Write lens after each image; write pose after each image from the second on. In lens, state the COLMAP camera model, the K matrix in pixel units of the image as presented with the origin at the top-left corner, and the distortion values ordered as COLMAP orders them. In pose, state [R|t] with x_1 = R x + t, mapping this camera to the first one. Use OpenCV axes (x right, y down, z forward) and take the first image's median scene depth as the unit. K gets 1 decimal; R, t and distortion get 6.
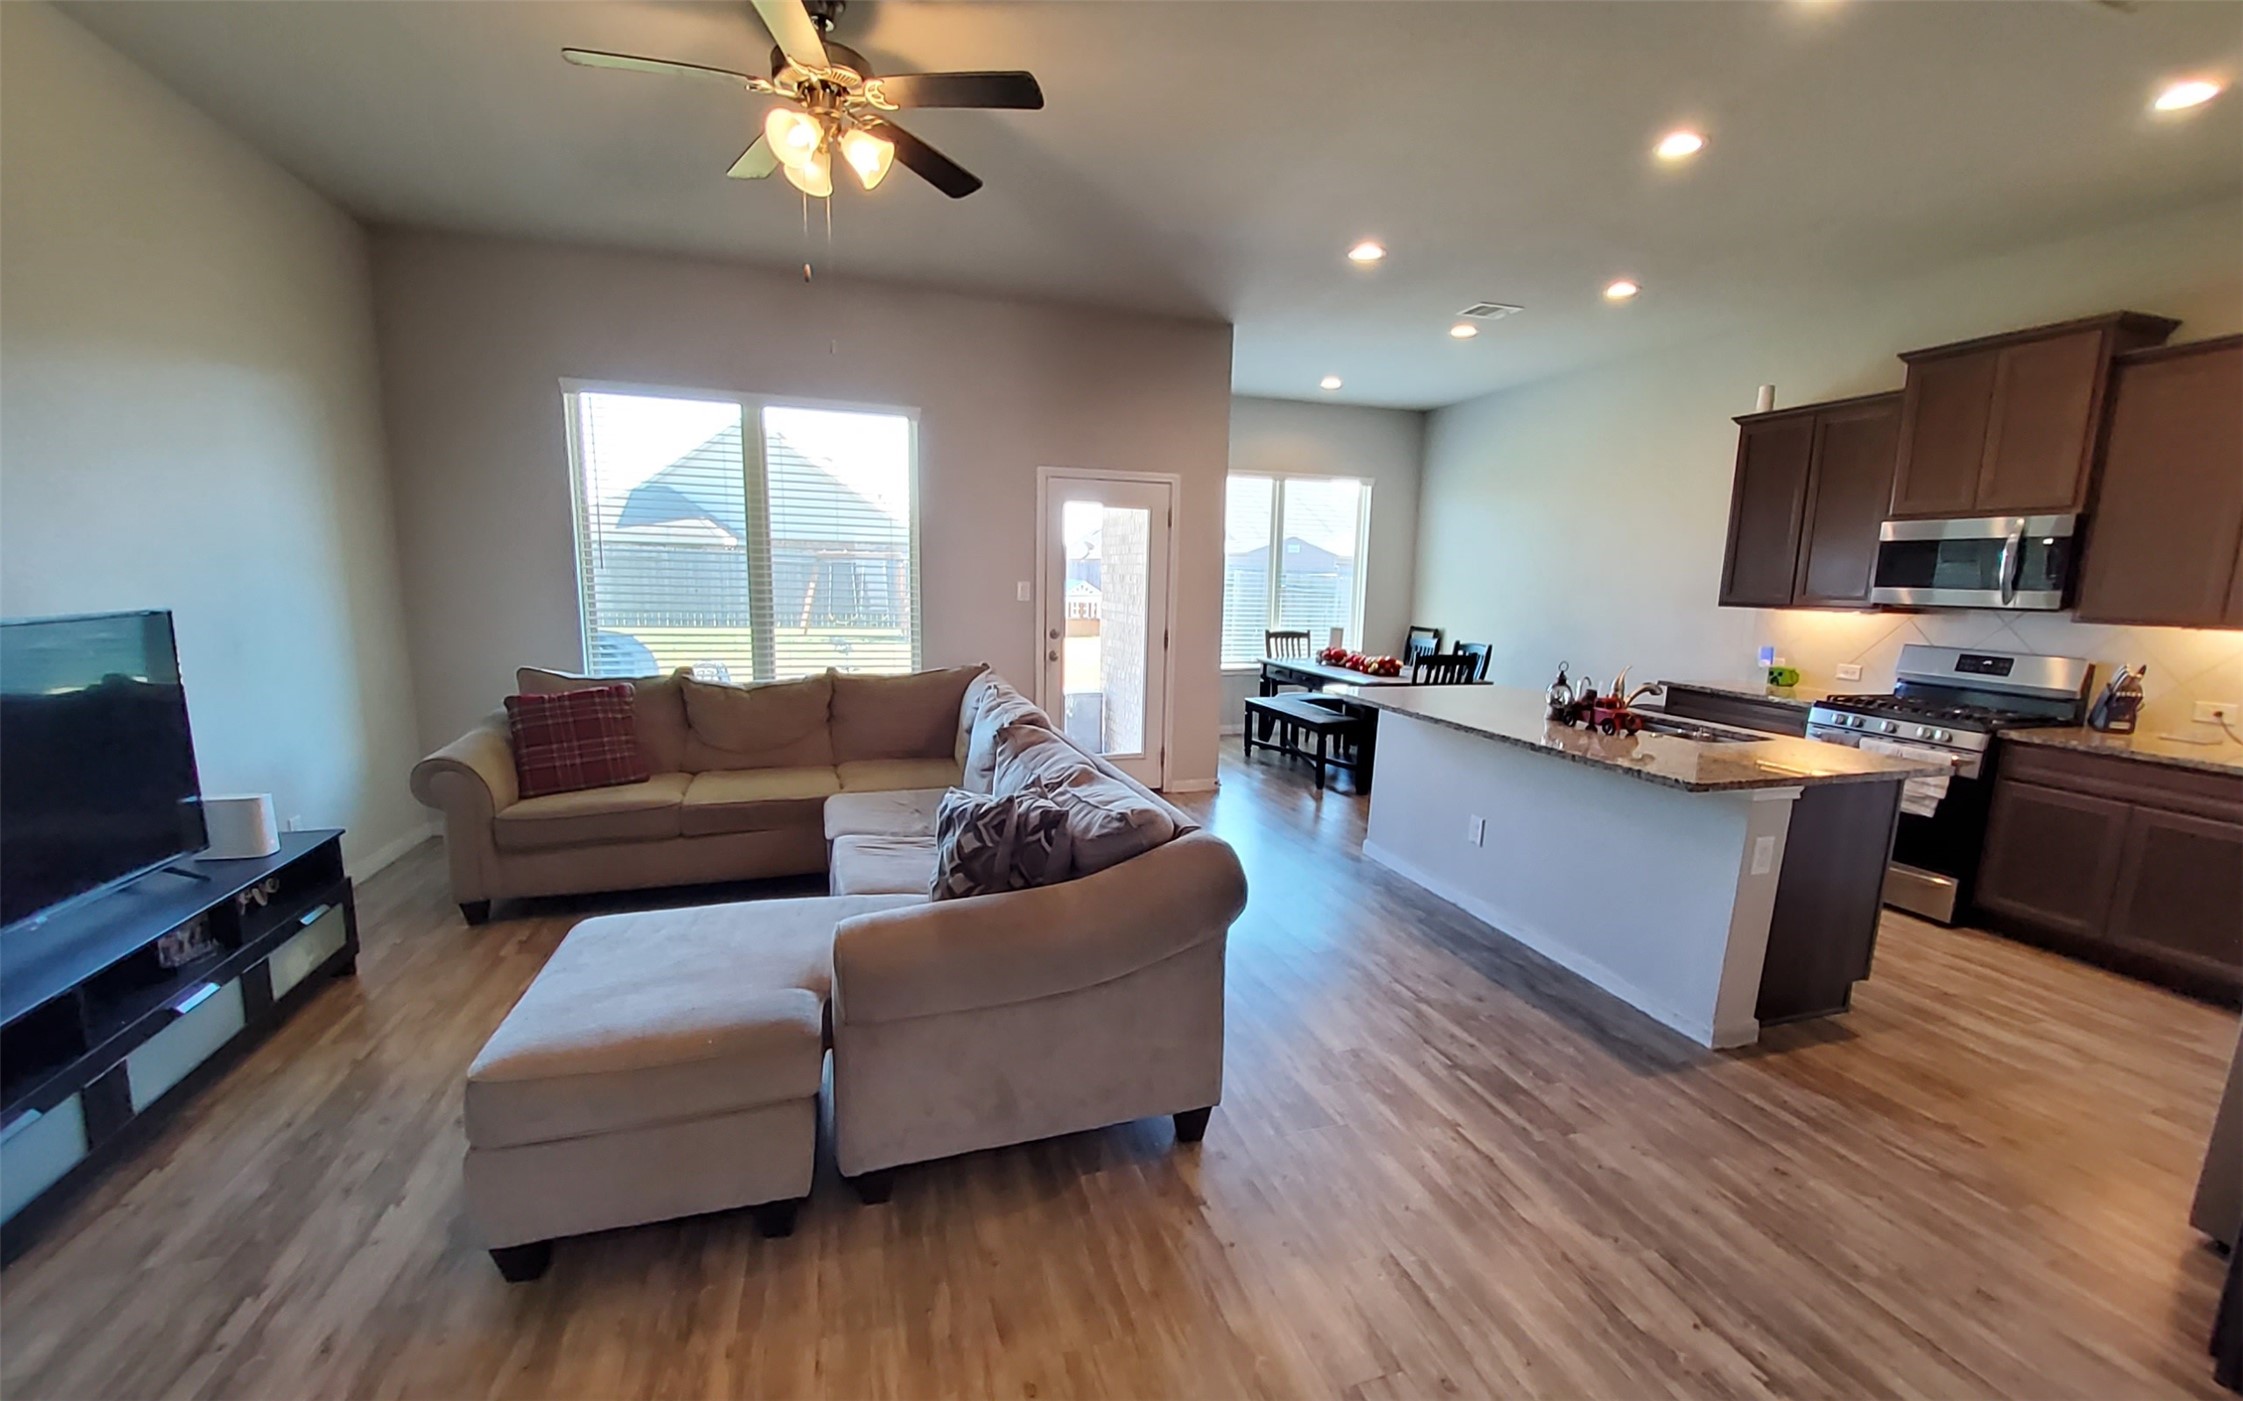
lens RADIAL K [[894.8, 0, 1136.9], [0, 894.8, 723.8], [0, 0, 1]] dist [0.001108, -0.004965]
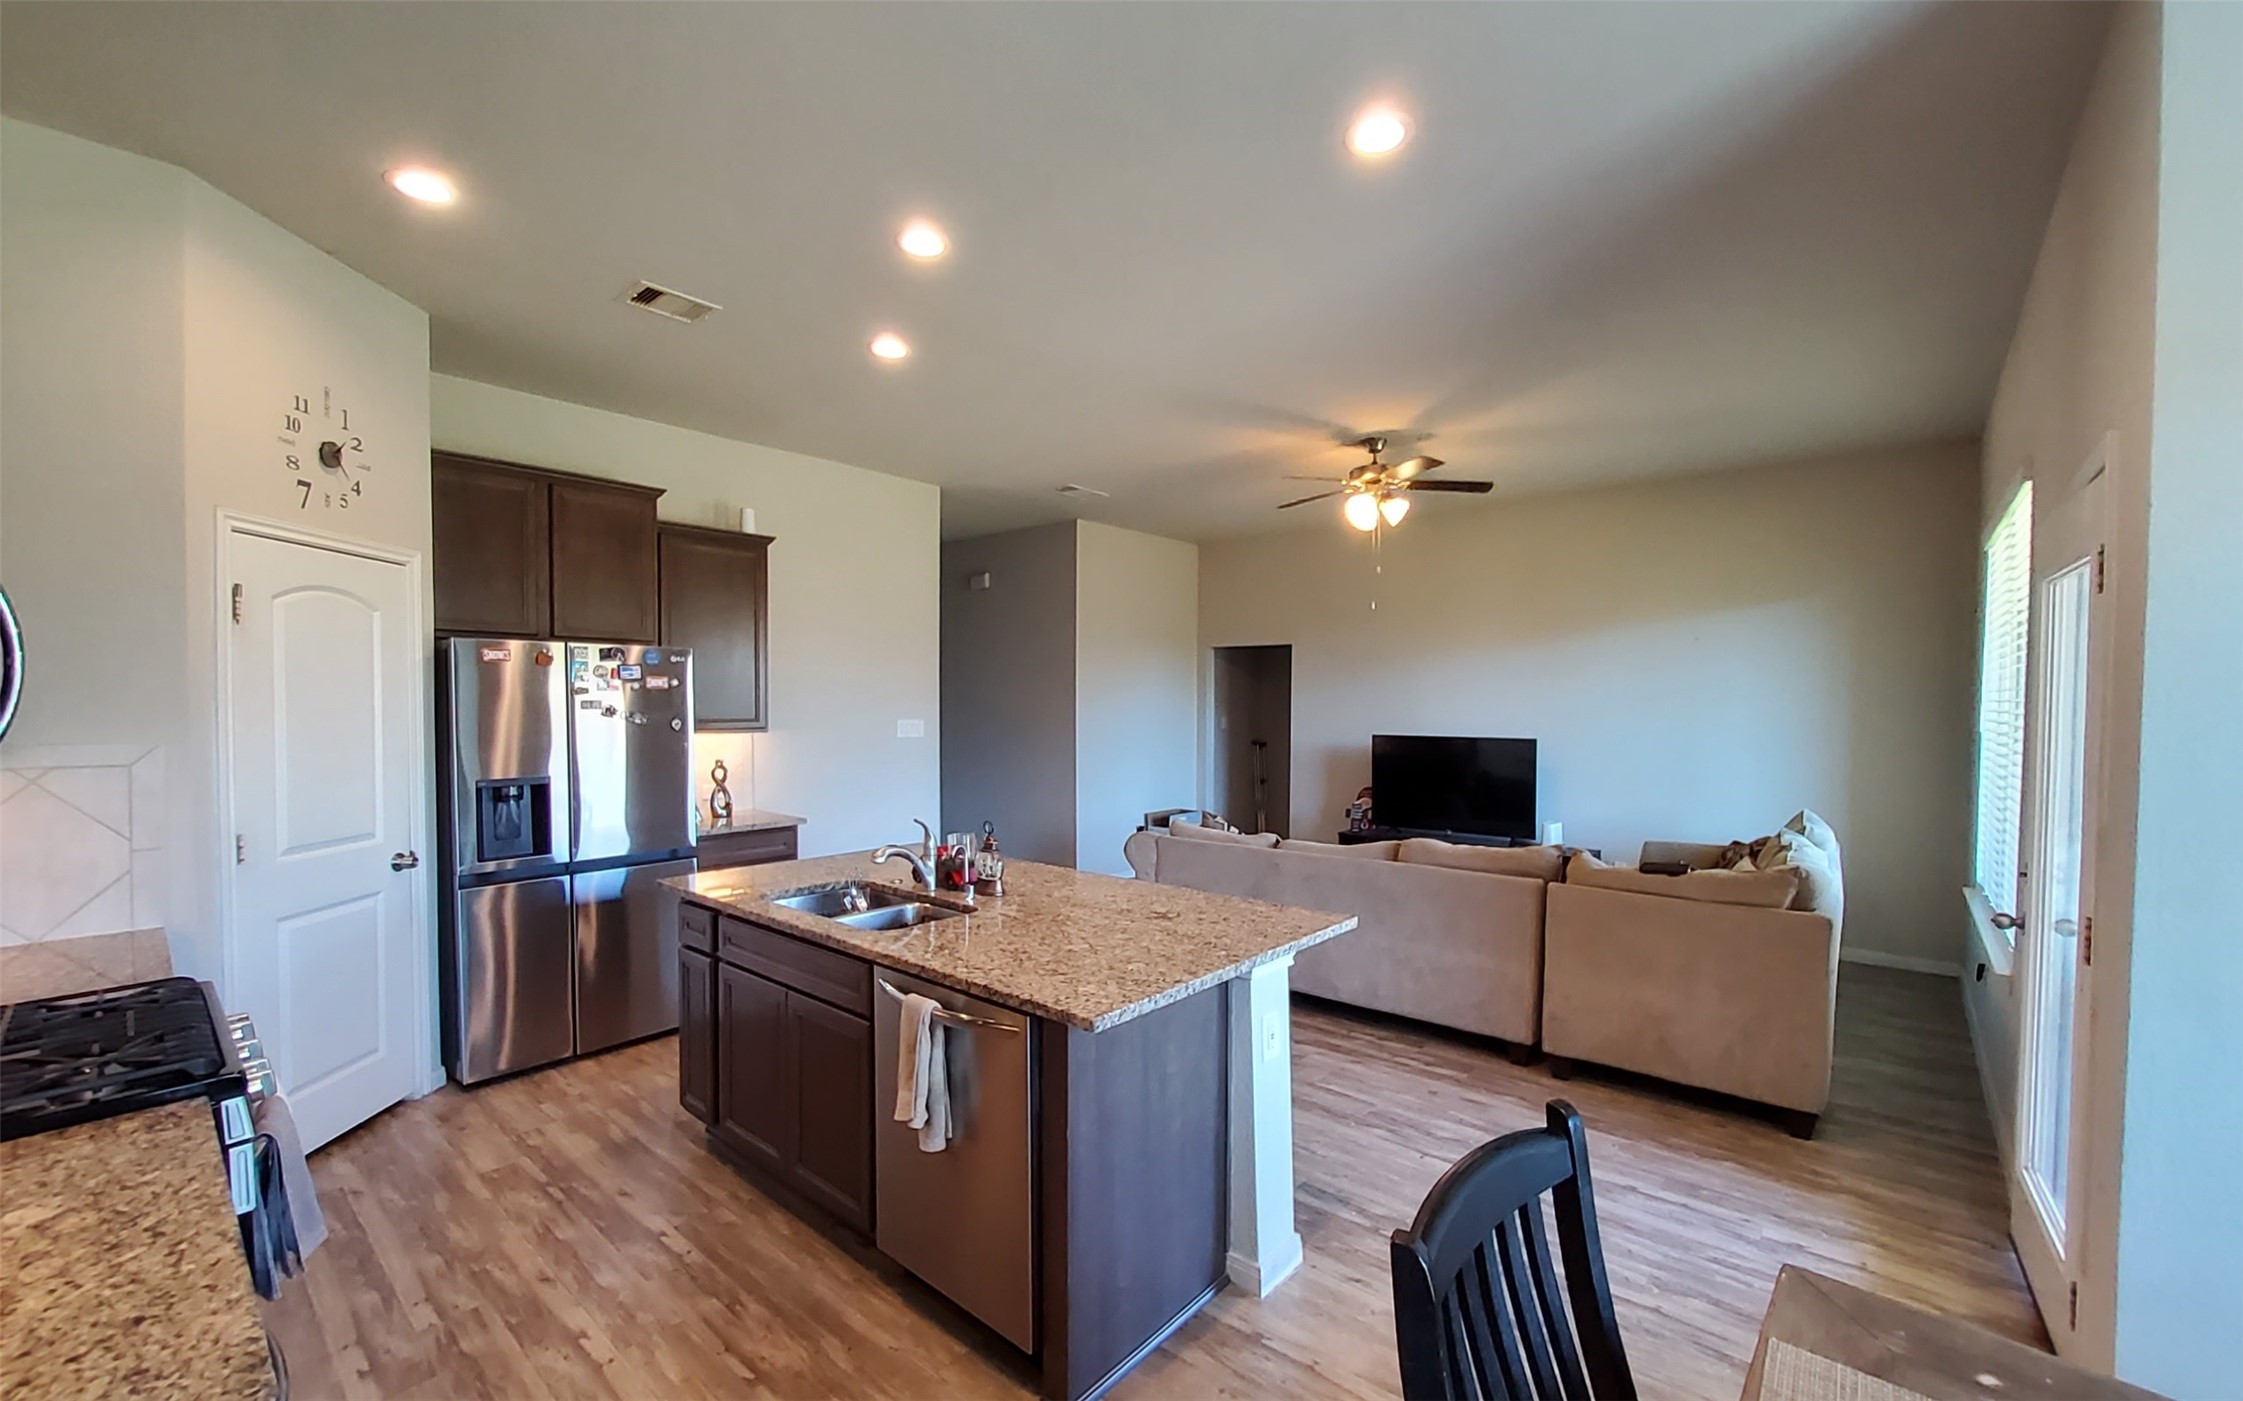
lens RADIAL K [[894.8, 0, 1146.1], [0, 894.8, 722.3], [0, 0, 1]] dist [0.001108, -0.004965]
pose [[-0.846121, -0.015984, -0.532751, 0.633871], [-0.112084, 0.982535, 0.148534, -0.234356], [0.521073, 0.185391, -0.833135, 1.388597]]
